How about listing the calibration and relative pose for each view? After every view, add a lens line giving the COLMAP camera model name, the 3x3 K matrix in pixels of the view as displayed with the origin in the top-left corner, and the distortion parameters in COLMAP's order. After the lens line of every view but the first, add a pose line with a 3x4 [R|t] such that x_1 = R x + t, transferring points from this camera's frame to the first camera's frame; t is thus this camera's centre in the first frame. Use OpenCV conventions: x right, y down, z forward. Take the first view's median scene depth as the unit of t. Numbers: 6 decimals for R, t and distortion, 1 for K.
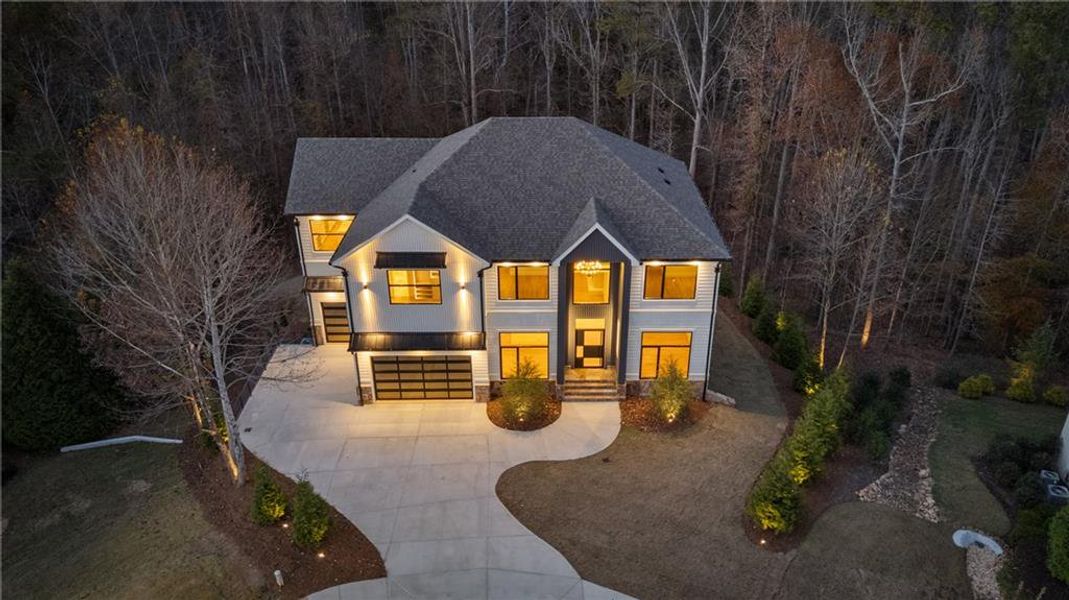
lens RADIAL K [[778.5, 0, 545.4], [0, 778.5, 303.6], [0, 0, 1]] dist [0.077089, -0.064128]
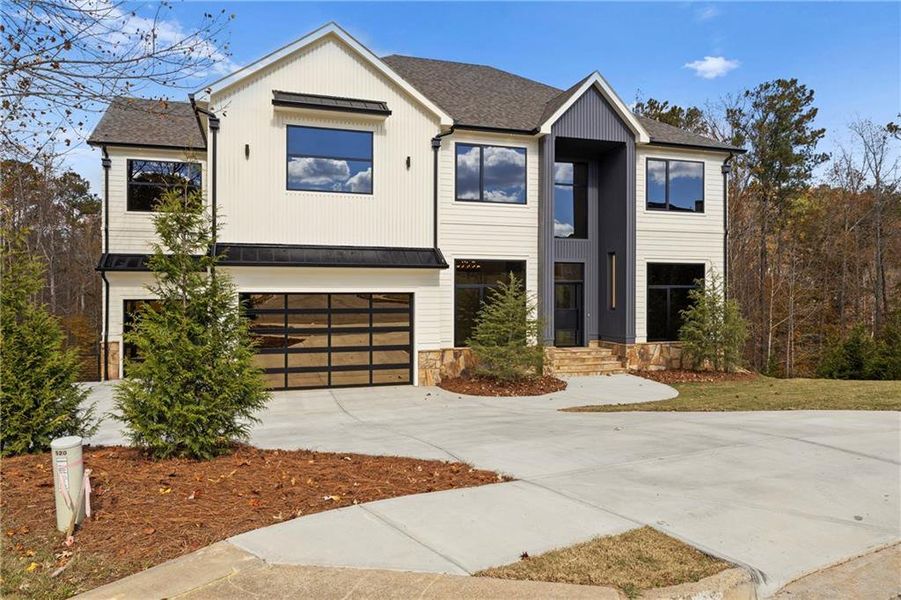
lens RADIAL K [[600.7, 0, 450.6], [0, 600.7, 296.1], [0, 0, 1]] dist [-0.003268, -0.005371]
pose [[0.954207, -0.000170, 0.299146, -0.202212], [0.139498, 0.884868, -0.444465, 0.272264], [-0.264629, 0.465842, 0.844371, 0.582680]]
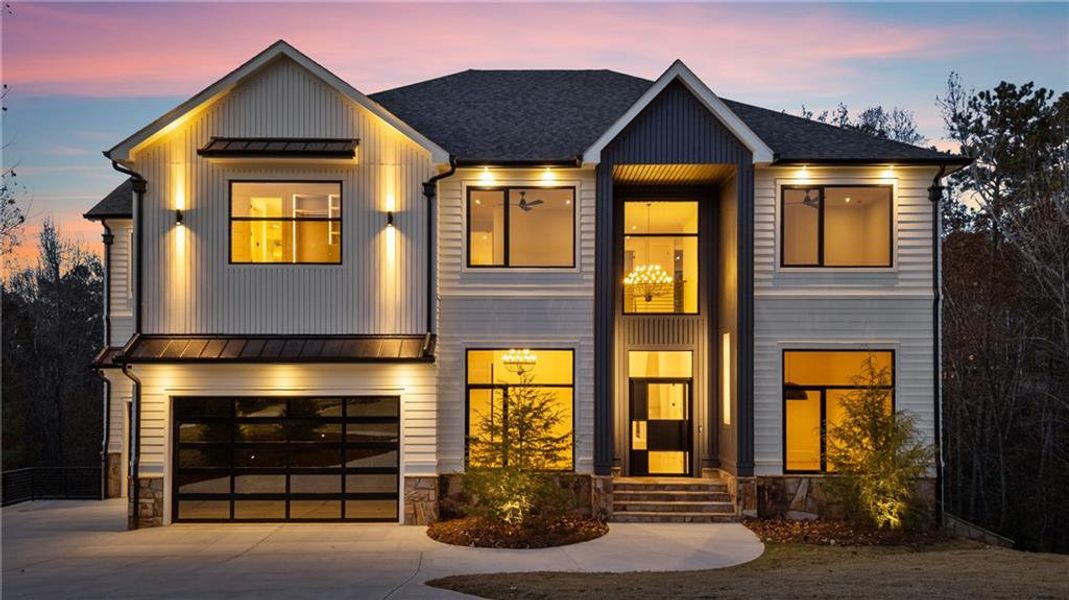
lens RADIAL K [[801.9, 0, 527.7], [0, 801.9, 378.2], [0, 0, 1]] dist [0.049177, -0.018186]
pose [[0.999949, 0.002212, -0.009904, -0.017850], [-0.006694, 0.877253, -0.479982, 0.267614], [0.007627, 0.480024, 0.877222, 0.579425]]
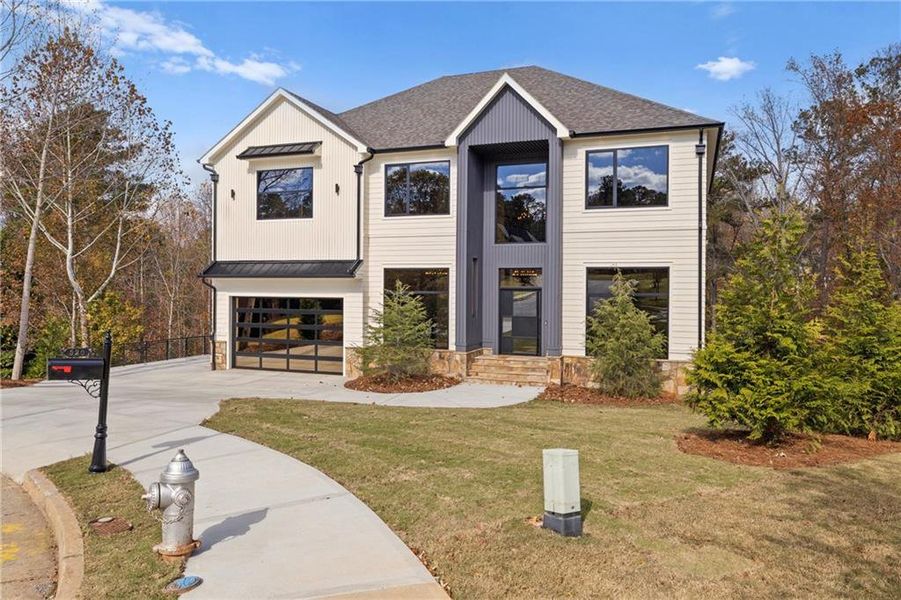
lens RADIAL K [[641.3, 0, 447.0], [0, 641.3, 297.7], [0, 0, 1]] dist [-0.012653, 0.008356]
pose [[0.932452, 0.012623, -0.361072, 0.201058], [-0.176239, 0.888314, -0.424074, 0.291285], [0.315392, 0.459063, 0.830535, 0.524545]]
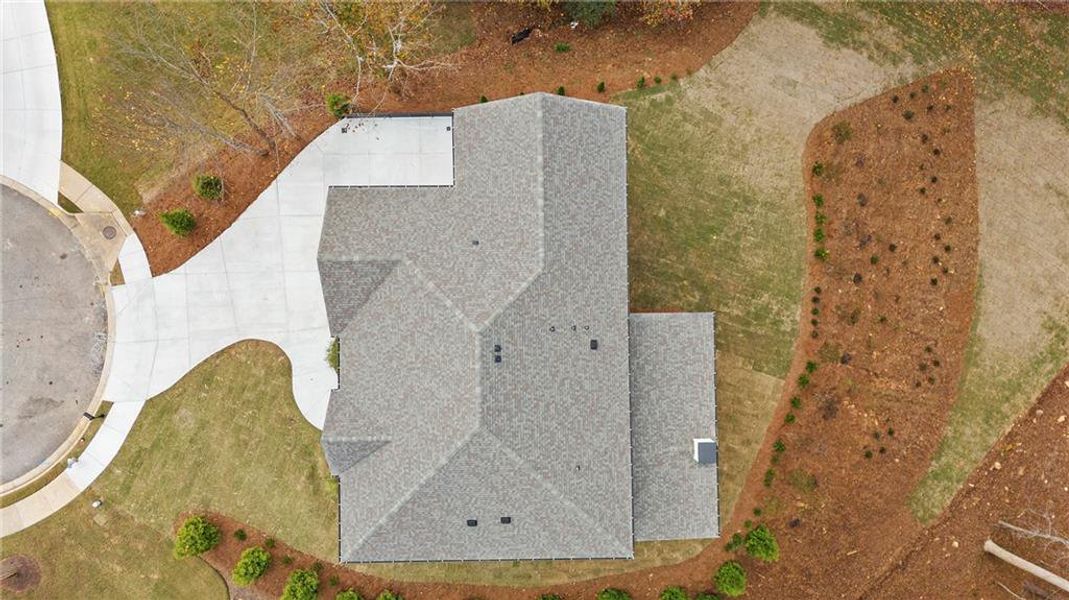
lens RADIAL K [[778.5, 0, 533.3], [0, 778.5, 309.1], [0, 0, 1]] dist [0.077089, -0.064128]
pose [[0.007302, 0.999973, -0.000989, -0.093988], [-0.473732, 0.004331, 0.880659, -1.025466], [0.880639, -0.005962, 0.473750, 0.661519]]
